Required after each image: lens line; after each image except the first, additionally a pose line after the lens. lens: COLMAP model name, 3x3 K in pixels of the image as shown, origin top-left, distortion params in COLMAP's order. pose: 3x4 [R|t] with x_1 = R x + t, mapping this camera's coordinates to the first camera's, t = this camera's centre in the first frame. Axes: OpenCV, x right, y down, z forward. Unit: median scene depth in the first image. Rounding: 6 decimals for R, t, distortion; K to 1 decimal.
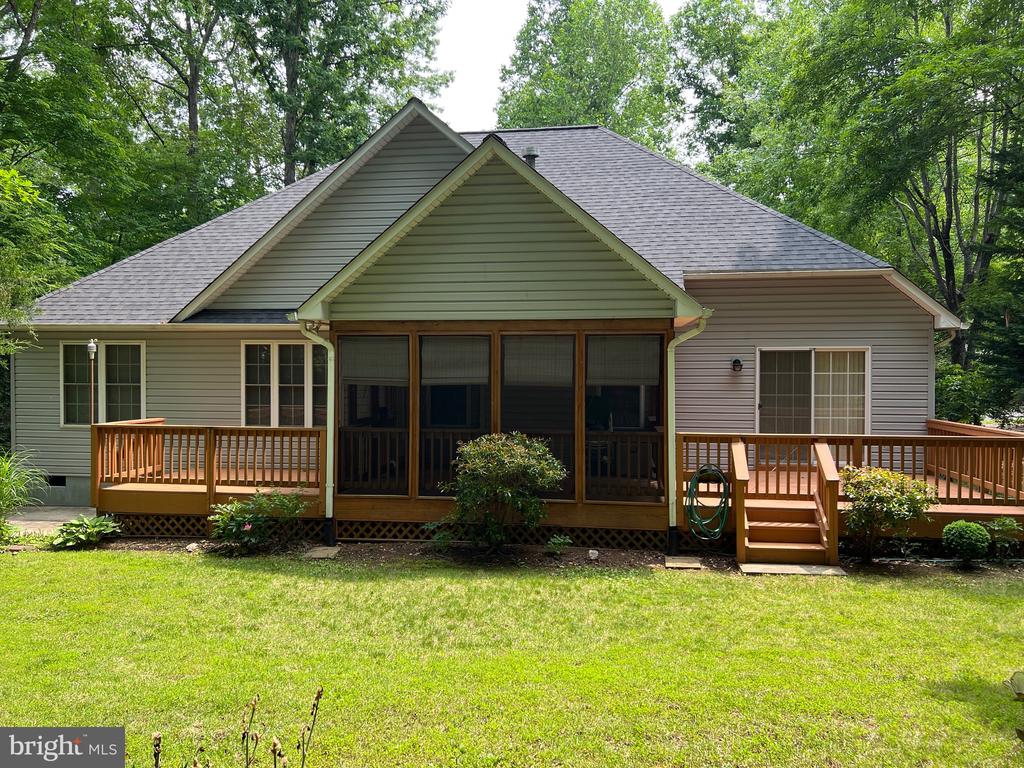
lens RADIAL K [[758.1, 0, 511.1], [0, 758.1, 388.7], [0, 0, 1]] dist [0.115150, -0.183449]
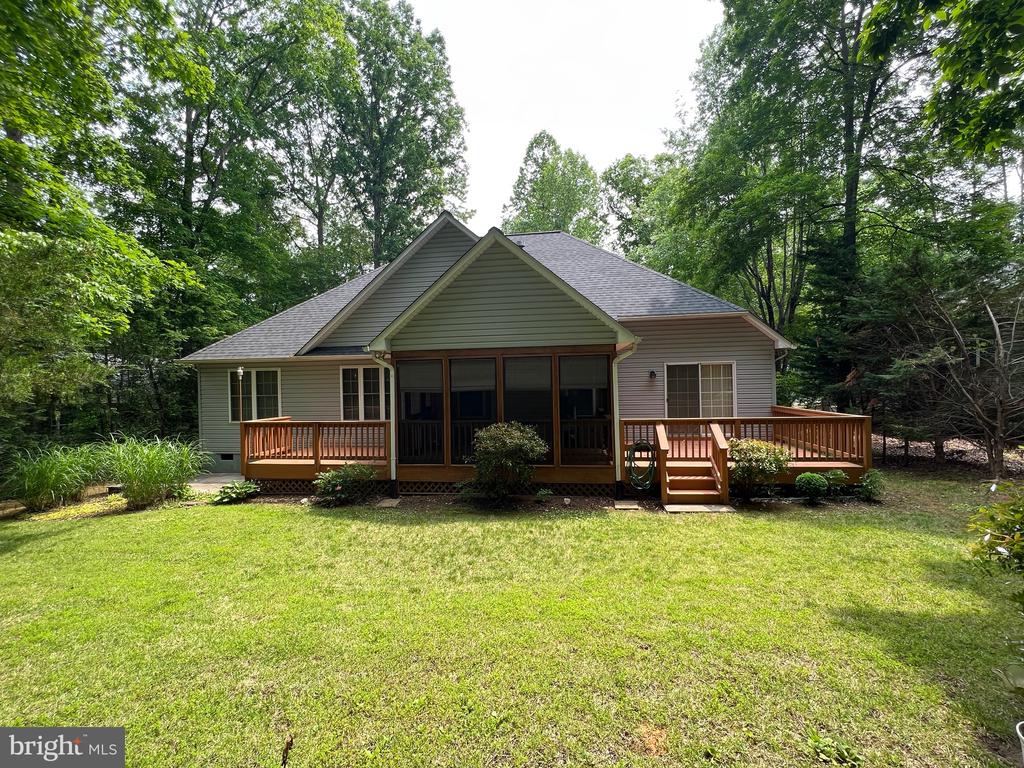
lens RADIAL K [[411.8, 0, 509.5], [0, 411.8, 387.8], [0, 0, 1]] dist [-0.000066, -0.000004]
pose [[0.999692, -0.022960, -0.009410, 0.006226], [0.022853, 0.999674, -0.011362, -0.000425], [0.009667, 0.011144, 0.999891, 0.176285]]
